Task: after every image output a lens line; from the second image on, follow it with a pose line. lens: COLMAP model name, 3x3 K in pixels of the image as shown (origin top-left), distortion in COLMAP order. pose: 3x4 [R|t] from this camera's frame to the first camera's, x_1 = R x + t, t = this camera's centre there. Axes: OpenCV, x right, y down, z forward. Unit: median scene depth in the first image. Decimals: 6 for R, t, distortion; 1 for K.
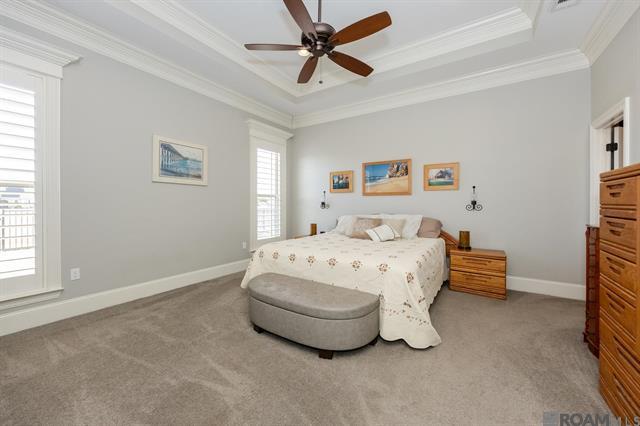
lens RADIAL K [[250.4, 0, 323.4], [0, 250.4, 205.2], [0, 0, 1]] dist [0.000937, 0.000044]
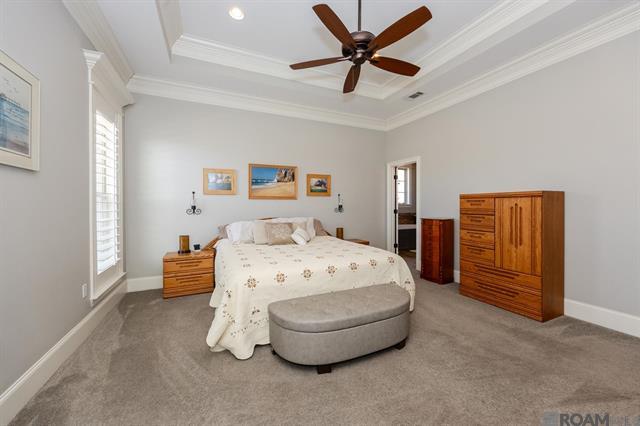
lens RADIAL K [[250.4, 0, 323.4], [0, 250.4, 205.2], [0, 0, 1]] dist [0.000937, 0.000044]
pose [[0.526539, -0.002404, 0.850148, -0.554245], [0.007515, 0.999970, -0.001827, -0.014402], [-0.850118, 0.007351, 0.526541, 0.343697]]
